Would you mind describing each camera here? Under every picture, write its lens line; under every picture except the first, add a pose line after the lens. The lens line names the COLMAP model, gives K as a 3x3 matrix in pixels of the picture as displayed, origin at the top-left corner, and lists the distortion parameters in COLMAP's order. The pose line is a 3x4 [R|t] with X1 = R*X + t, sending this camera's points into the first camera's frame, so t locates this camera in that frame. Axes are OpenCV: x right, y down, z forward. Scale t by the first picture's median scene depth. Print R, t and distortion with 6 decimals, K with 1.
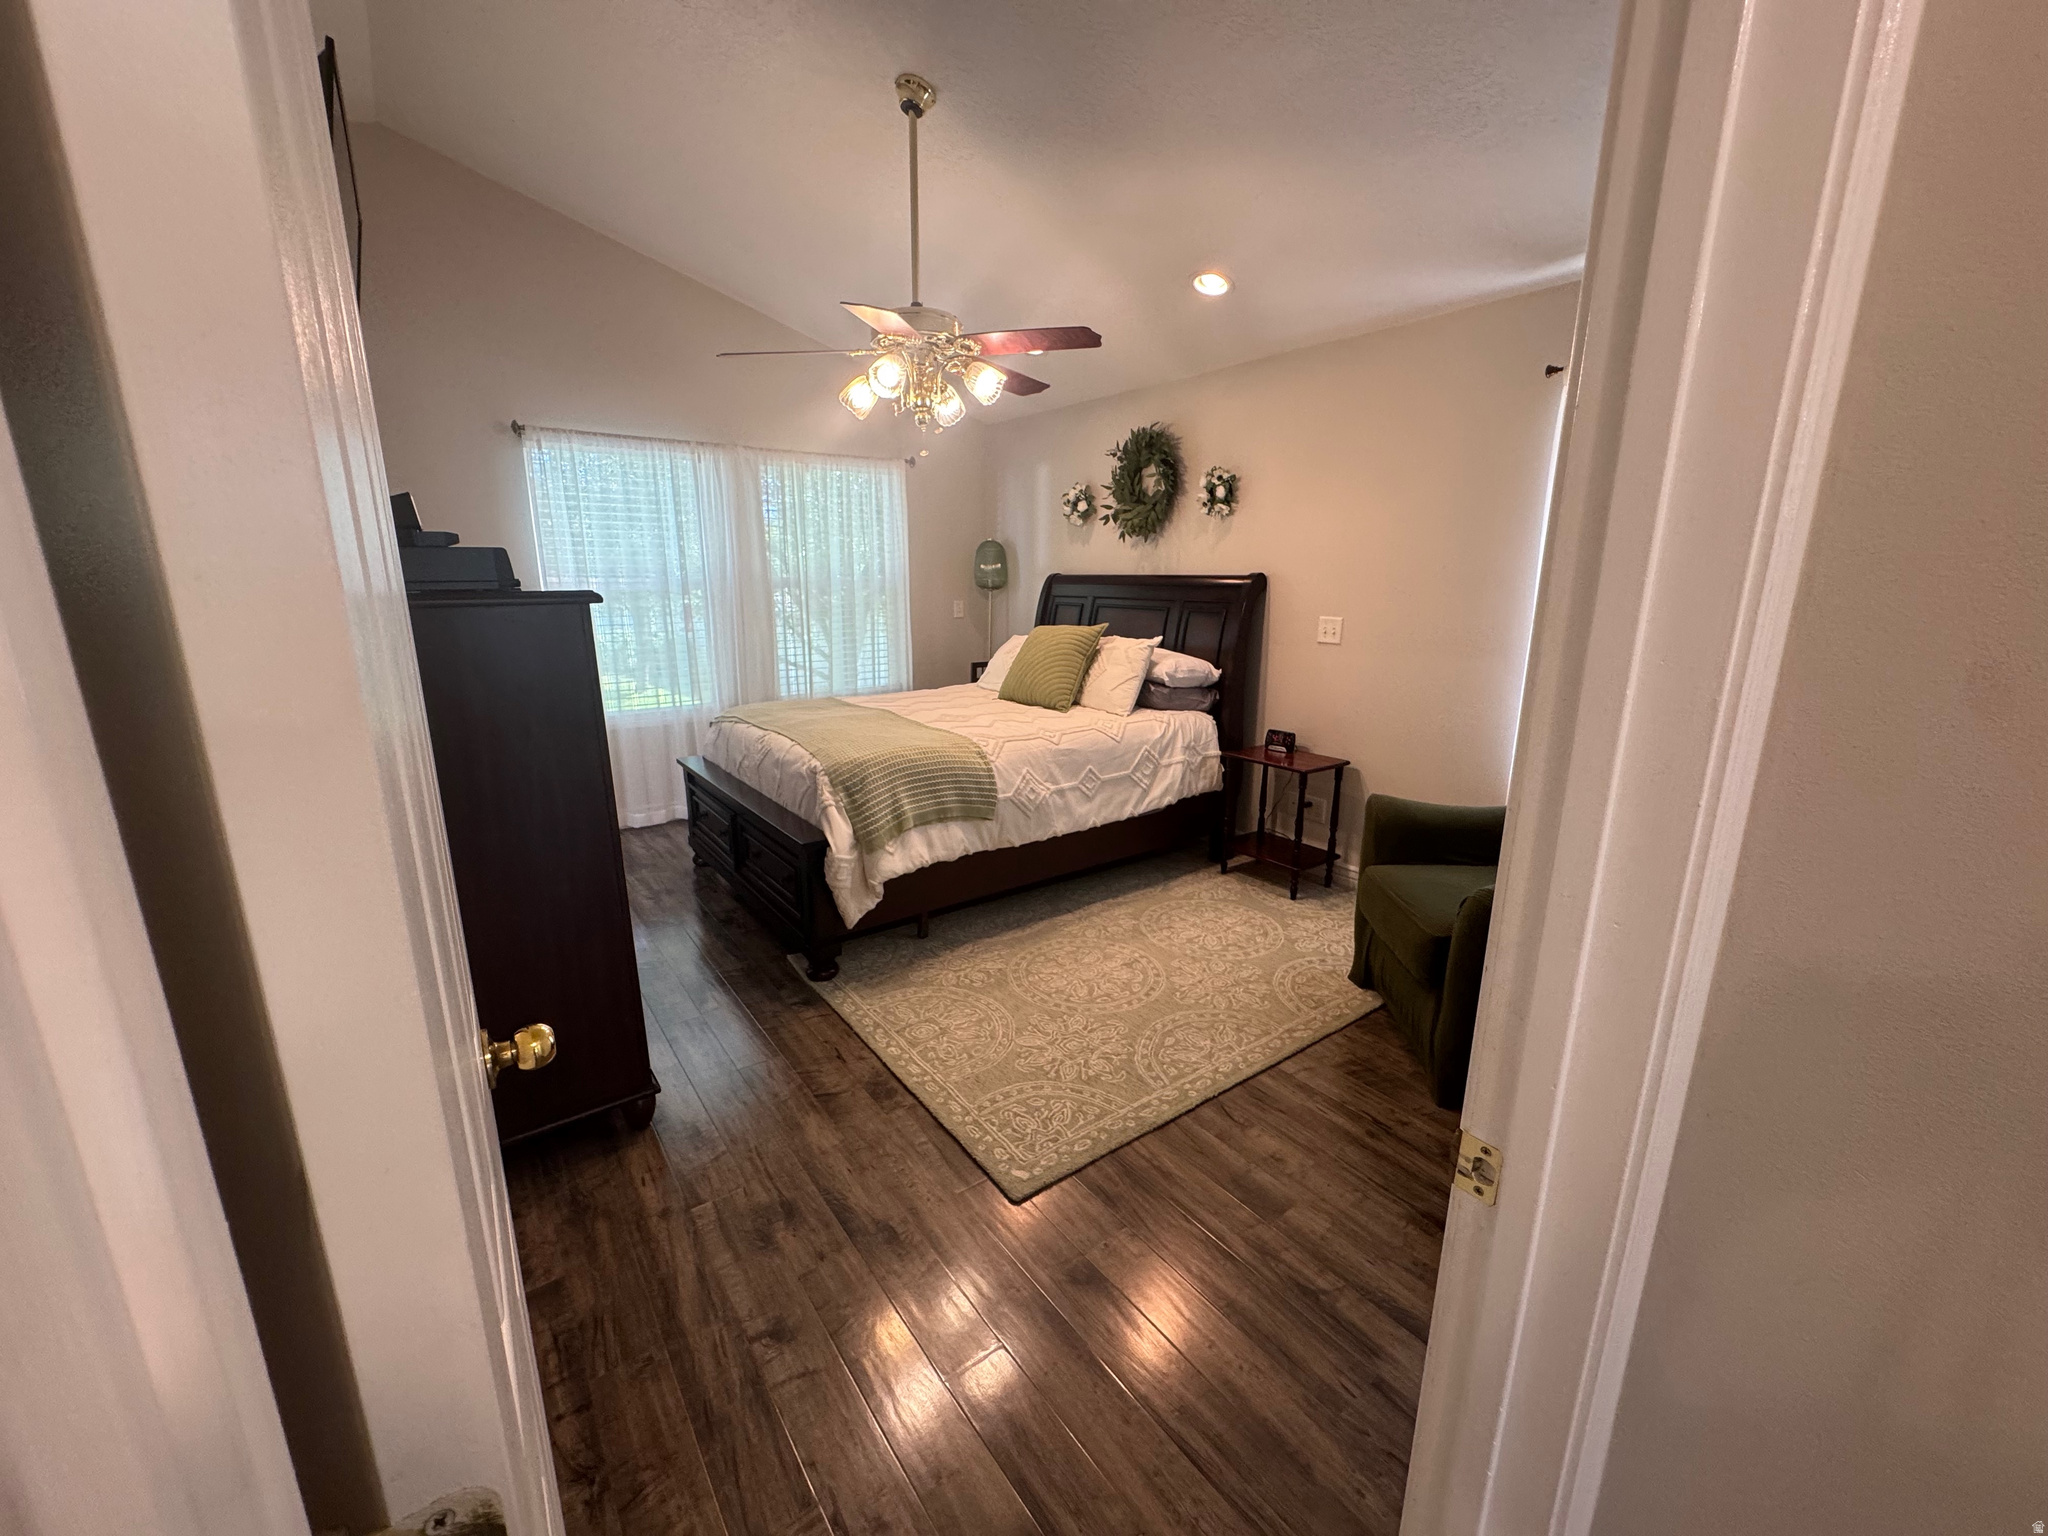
lens RADIAL K [[822.4, 0, 1029.3], [0, 822.4, 767.4], [0, 0, 1]] dist [-0.004816, 0.000880]
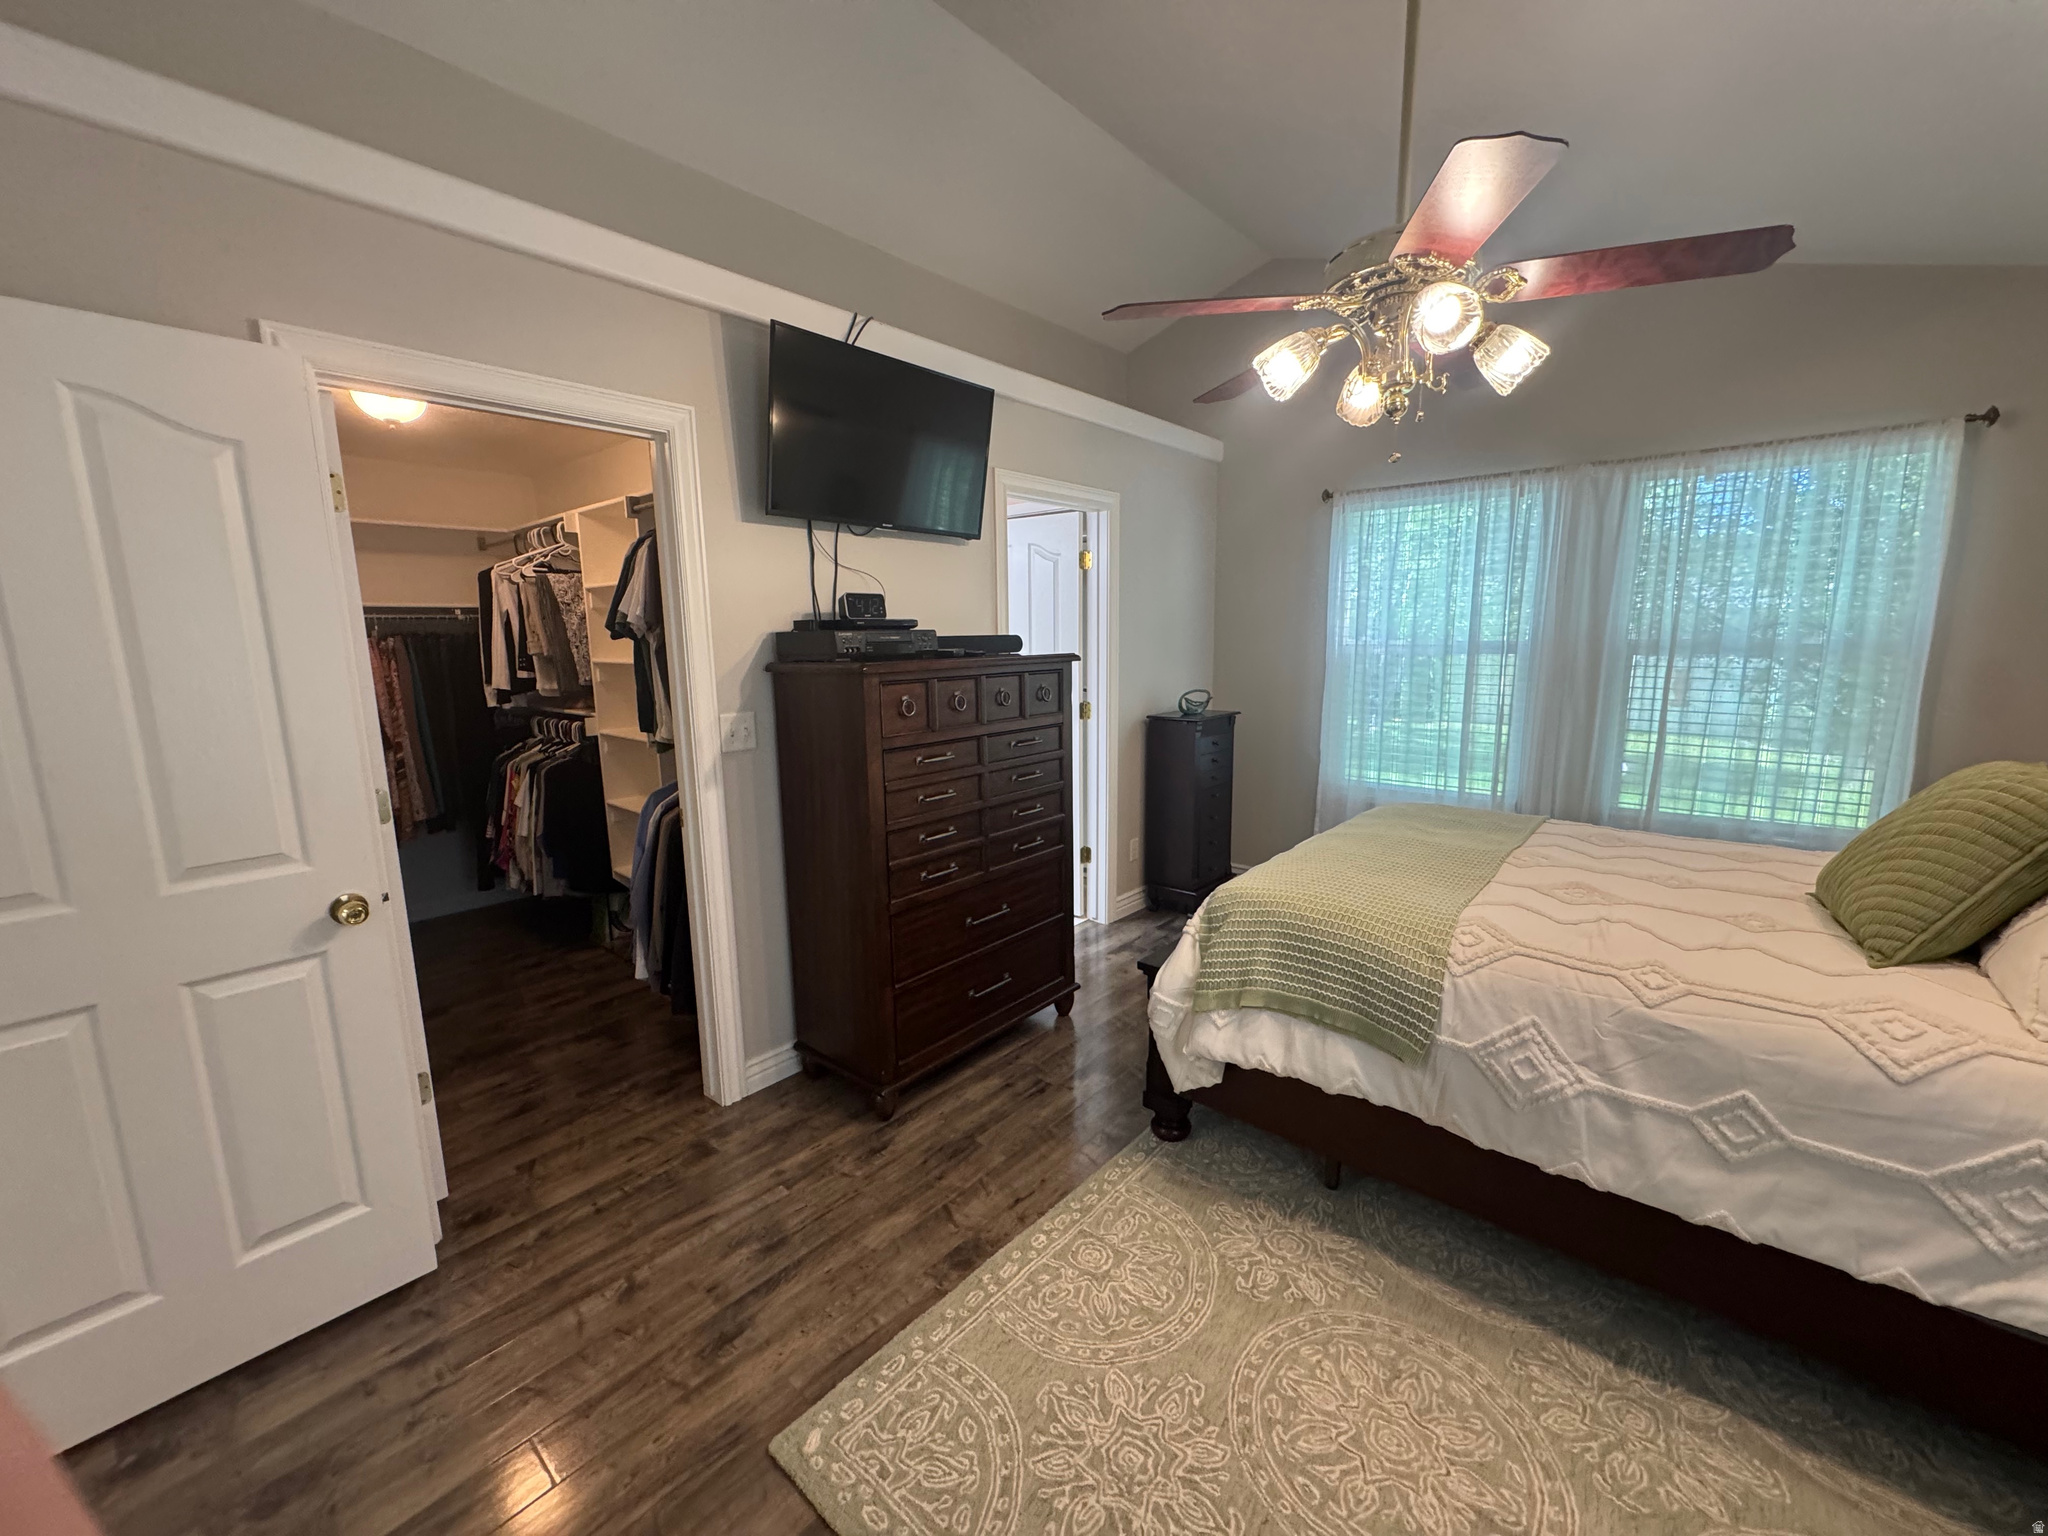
lens RADIAL K [[822.4, 0, 1022.7], [0, 822.4, 772.2], [0, 0, 1]] dist [-0.004816, 0.000880]
pose [[0.204583, 0.158031, -0.966008, 0.421151], [-0.211446, 0.970716, 0.114020, -0.145202], [0.955739, 0.180932, 0.232007, 0.575081]]
